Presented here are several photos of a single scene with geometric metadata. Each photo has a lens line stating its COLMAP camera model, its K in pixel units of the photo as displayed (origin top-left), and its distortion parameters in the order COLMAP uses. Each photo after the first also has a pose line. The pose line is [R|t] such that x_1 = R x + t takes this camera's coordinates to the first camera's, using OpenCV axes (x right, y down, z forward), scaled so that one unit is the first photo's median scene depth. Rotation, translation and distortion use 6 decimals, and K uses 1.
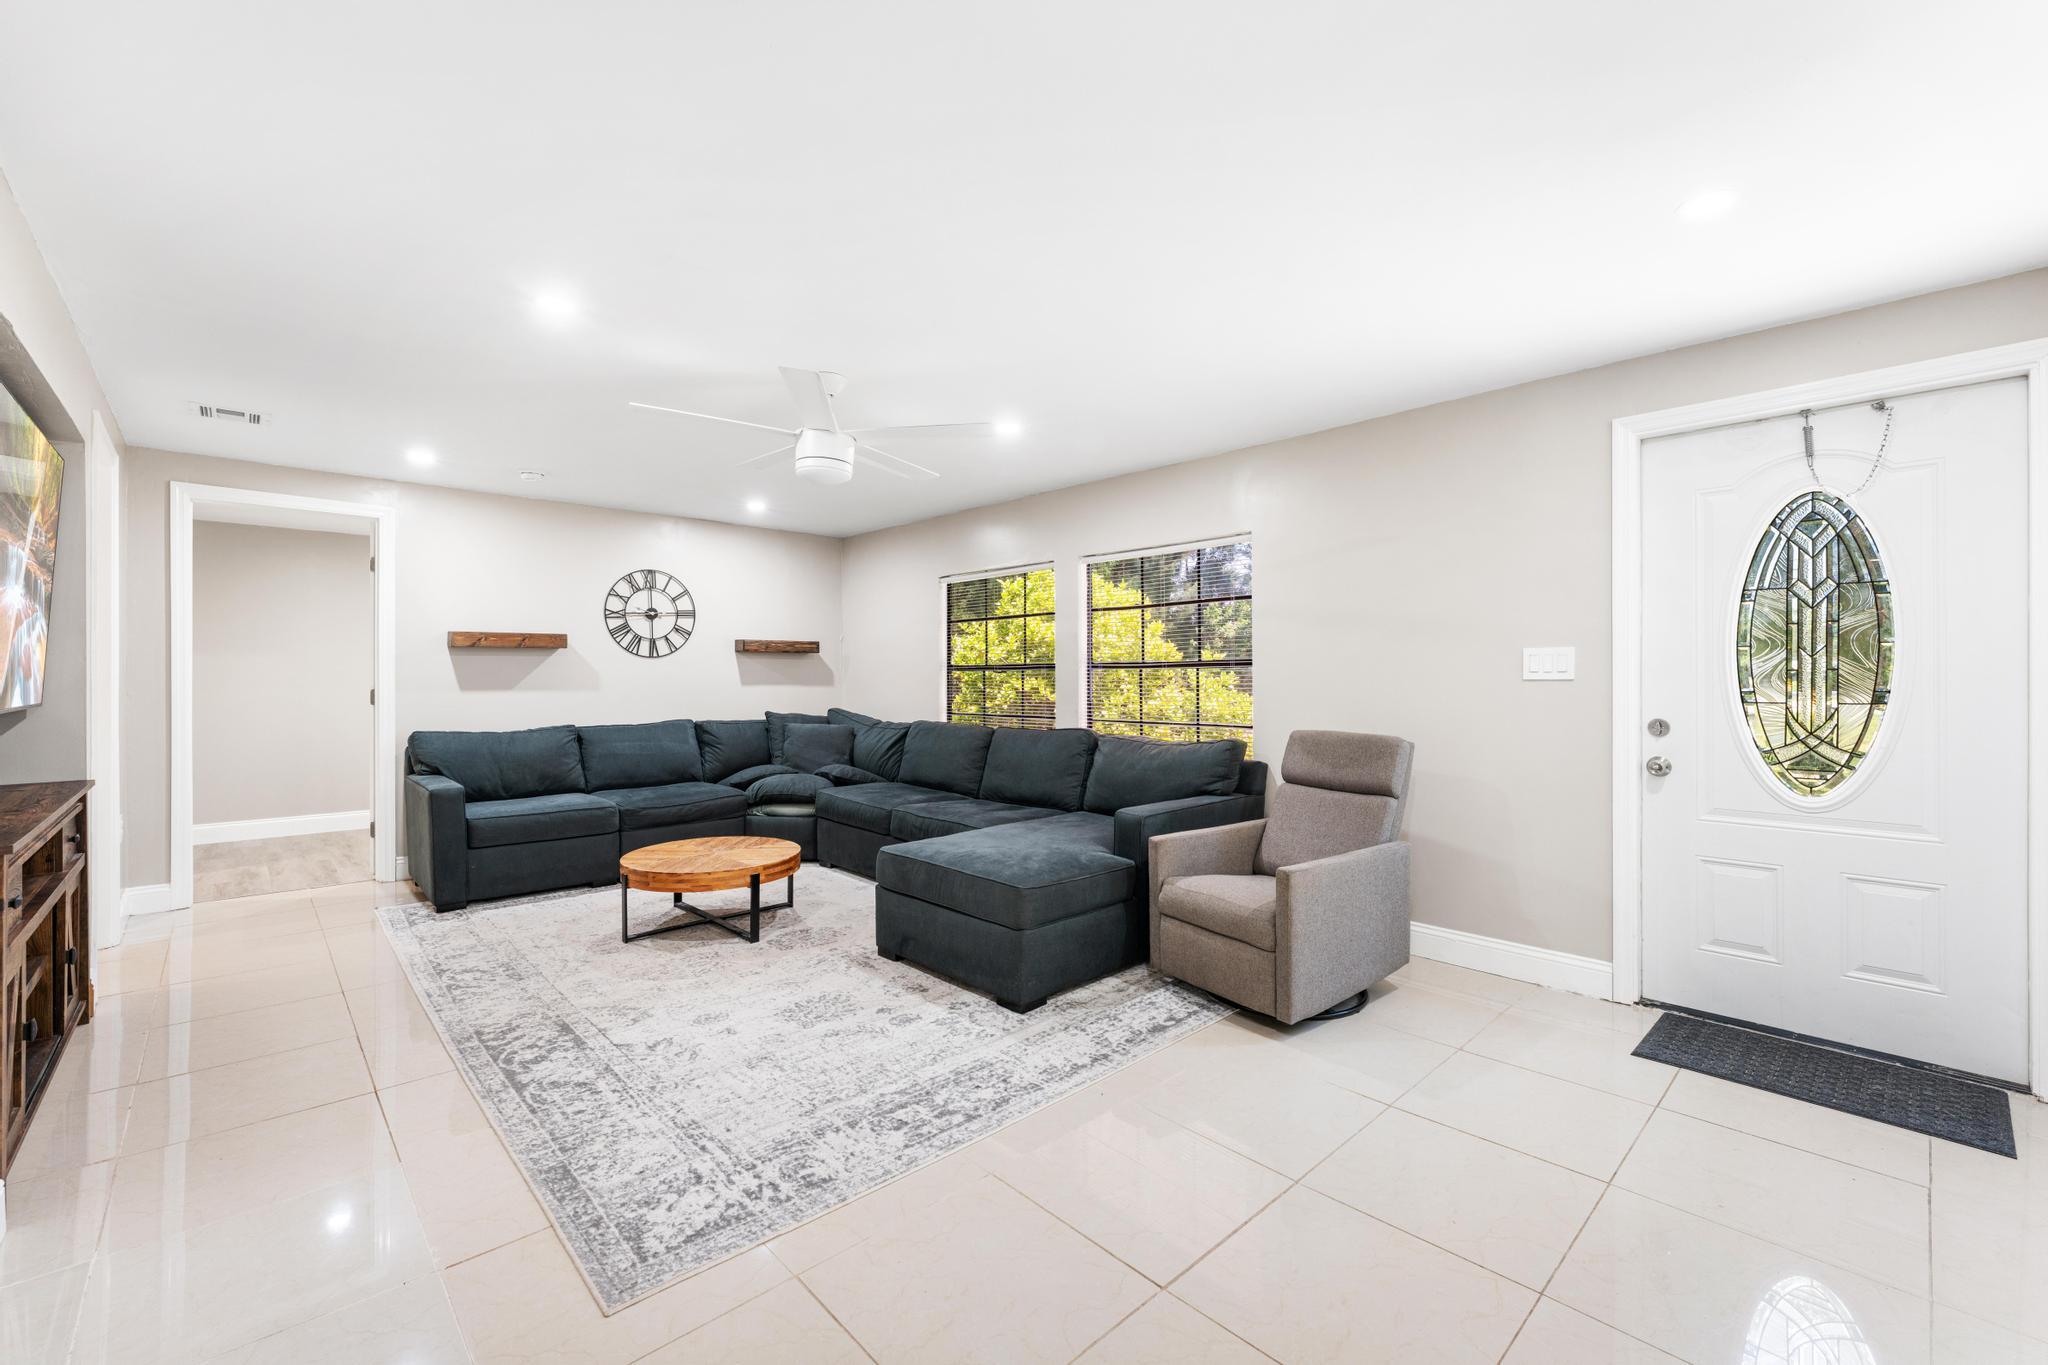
lens RADIAL K [[852.7, 0, 1024.0], [0, 852.7, 675.4], [0, 0, 1]] dist [0.000949, -0.001685]
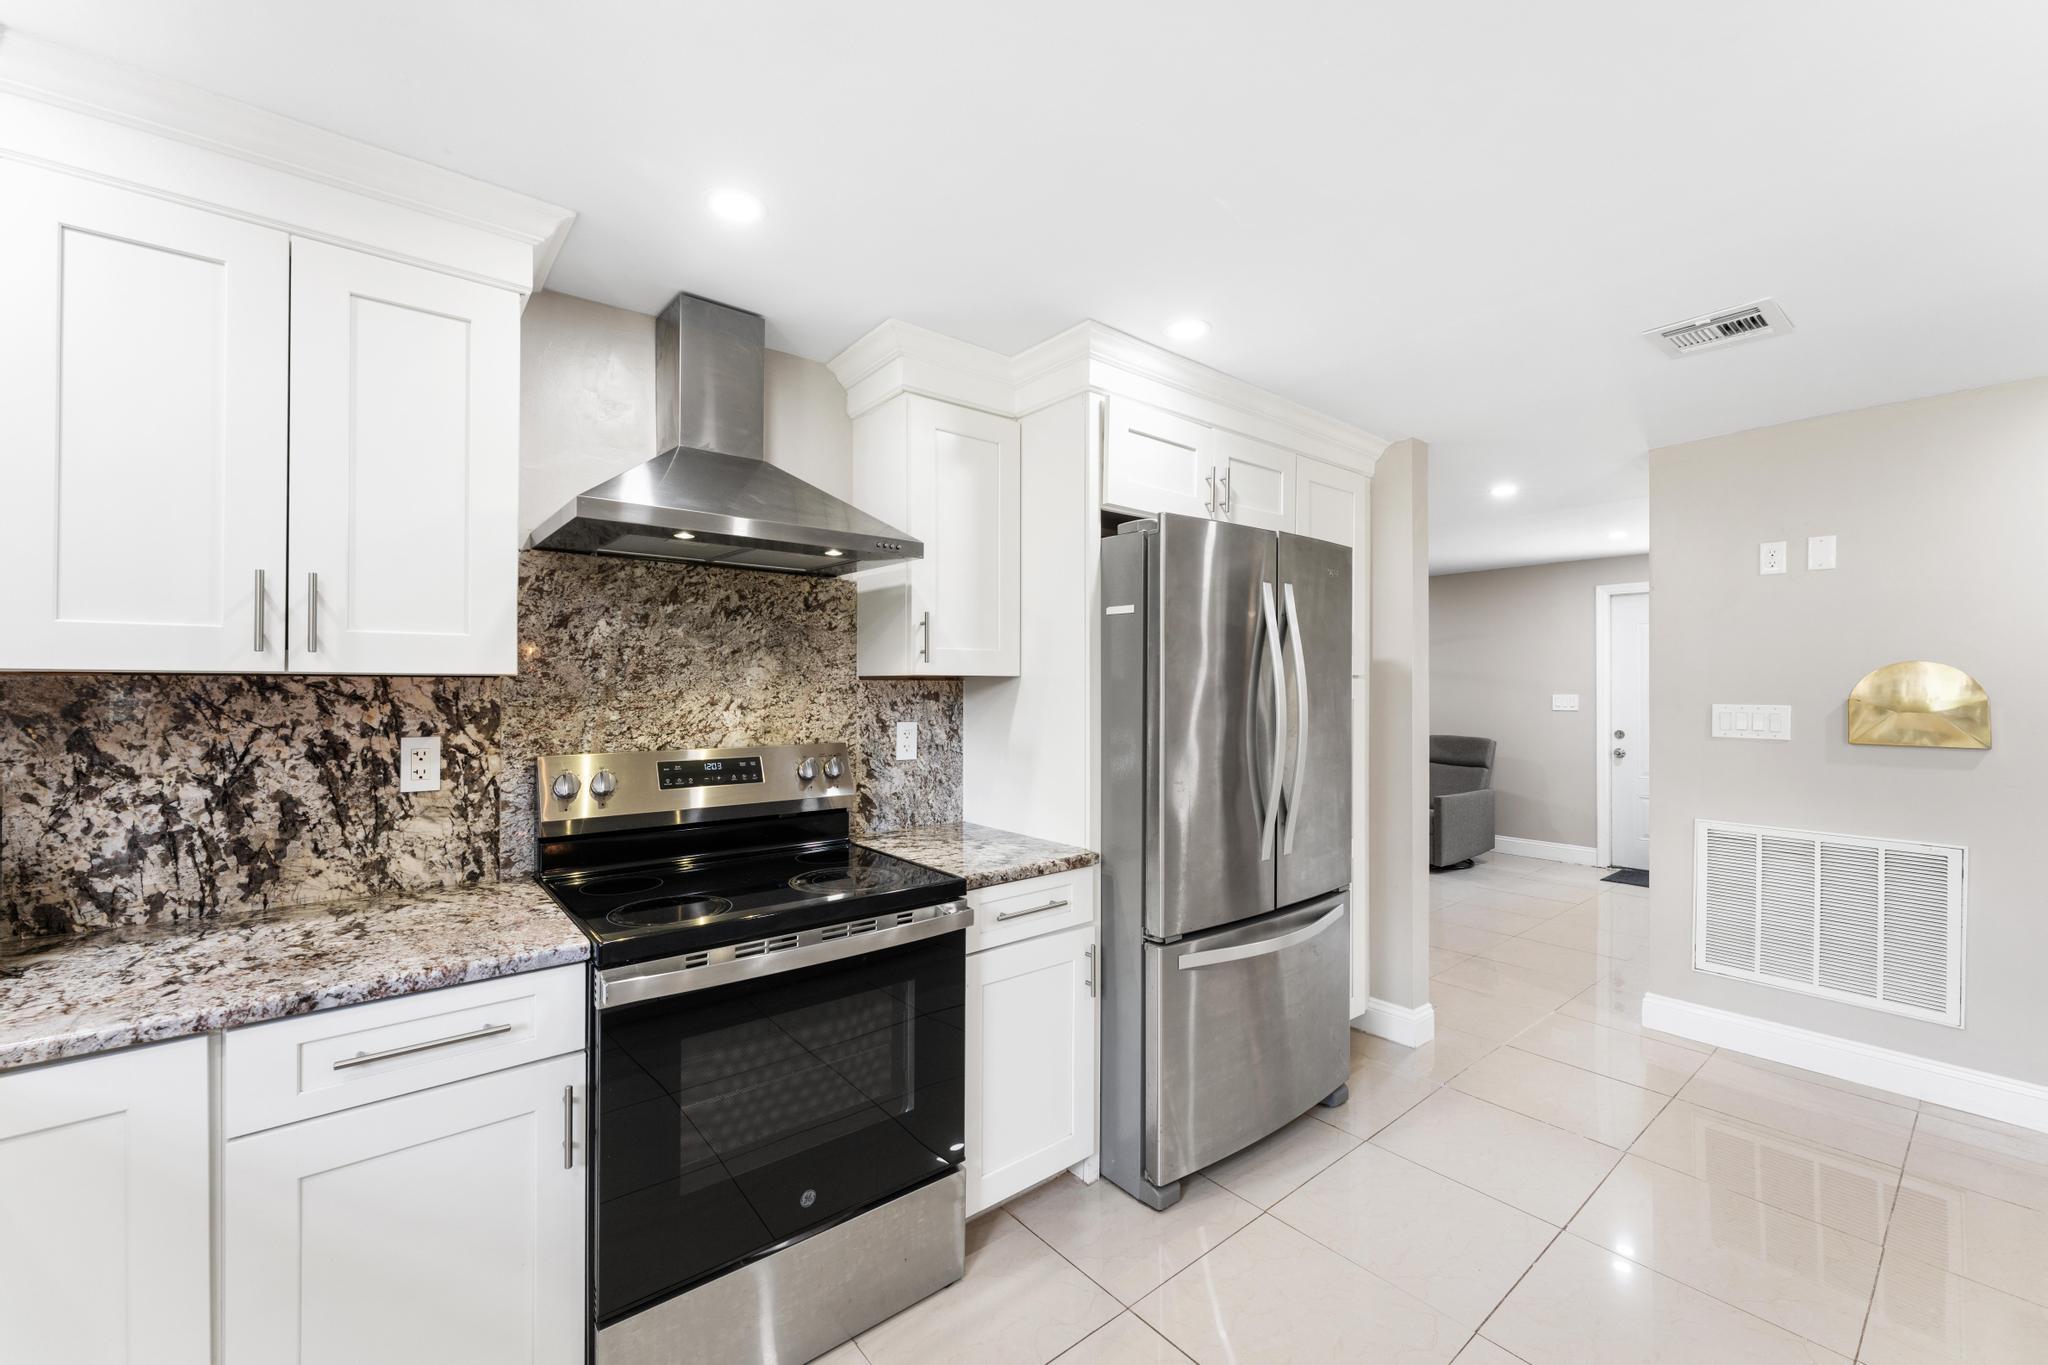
lens RADIAL K [[852.7, 0, 1020.3], [0, 852.7, 681.1], [0, 0, 1]] dist [0.000949, -0.001685]
pose [[0.996568, 0.002892, -0.082733, -0.498280], [-0.003319, 0.999982, -0.005018, -0.049692], [0.082717, 0.005276, 0.996559, -1.102408]]
